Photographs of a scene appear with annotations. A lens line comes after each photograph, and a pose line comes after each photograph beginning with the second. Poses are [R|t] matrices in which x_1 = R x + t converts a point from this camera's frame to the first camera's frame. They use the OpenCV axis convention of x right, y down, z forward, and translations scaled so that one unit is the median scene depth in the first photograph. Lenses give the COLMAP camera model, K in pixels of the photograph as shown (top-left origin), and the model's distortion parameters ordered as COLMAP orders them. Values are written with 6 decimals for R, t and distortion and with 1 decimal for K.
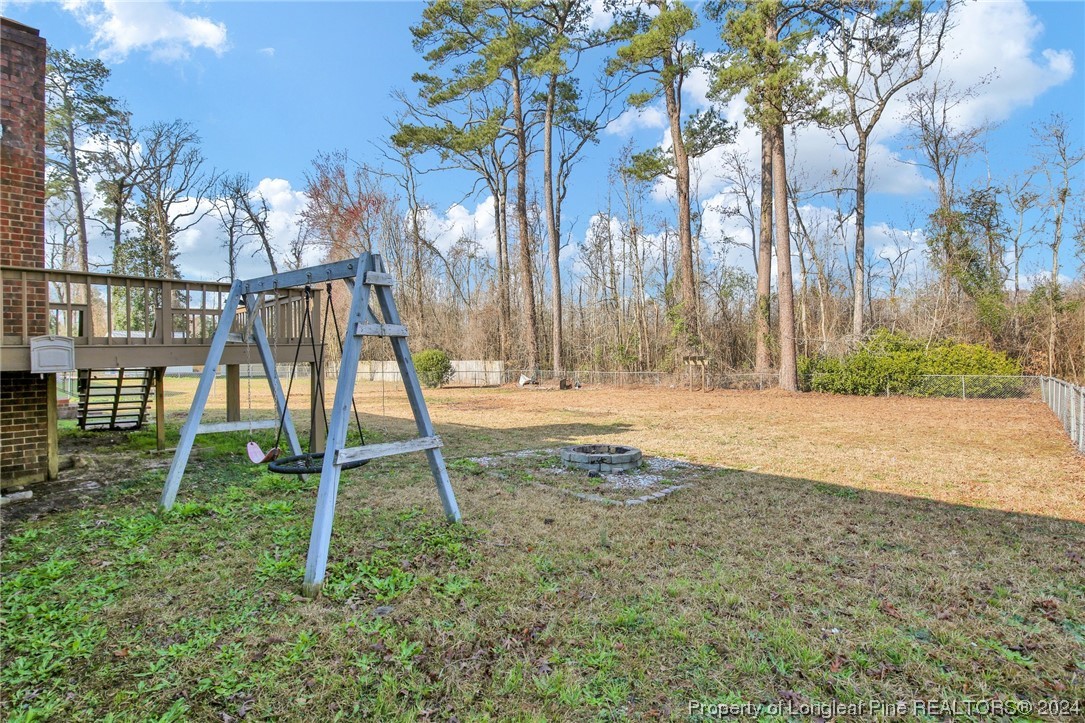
lens RADIAL K [[505.8, 0, 550.2], [0, 505.8, 354.1], [0, 0, 1]] dist [-0.025923, -0.000172]
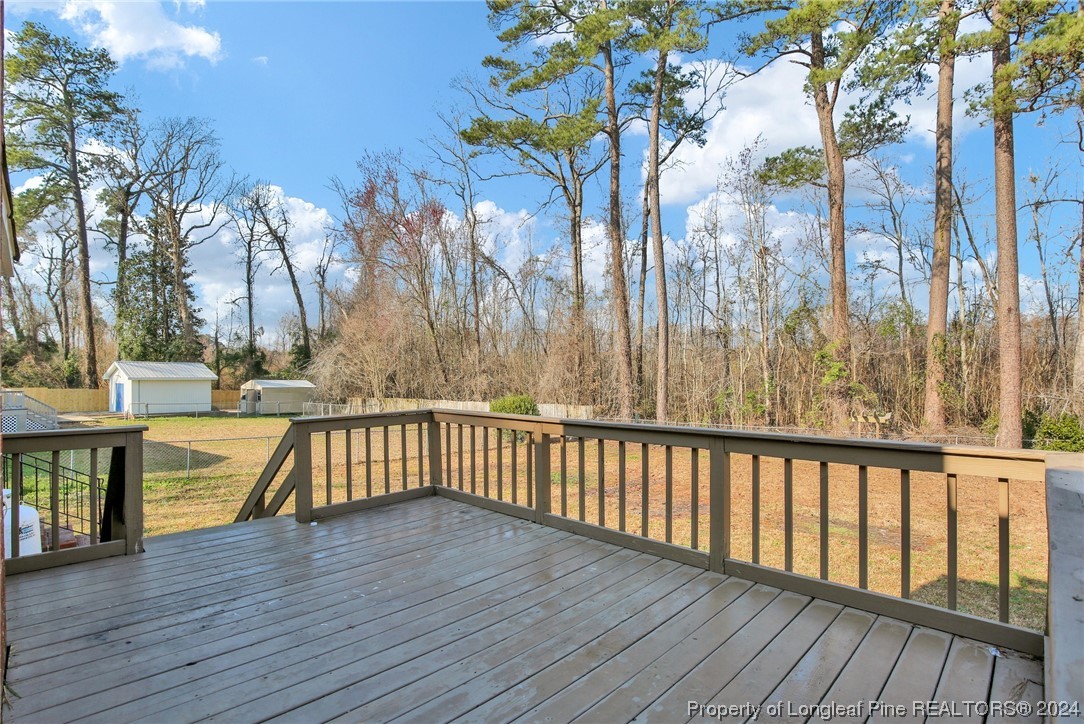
lens RADIAL K [[521.7, 0, 551.1], [0, 521.7, 380.2], [0, 0, 1]] dist [-0.027209, -0.000345]
pose [[0.999861, 0.012464, -0.011041, -0.104185], [-0.012397, 0.999904, 0.006133, -0.023321], [0.011117, -0.005995, 0.999920, 0.103143]]
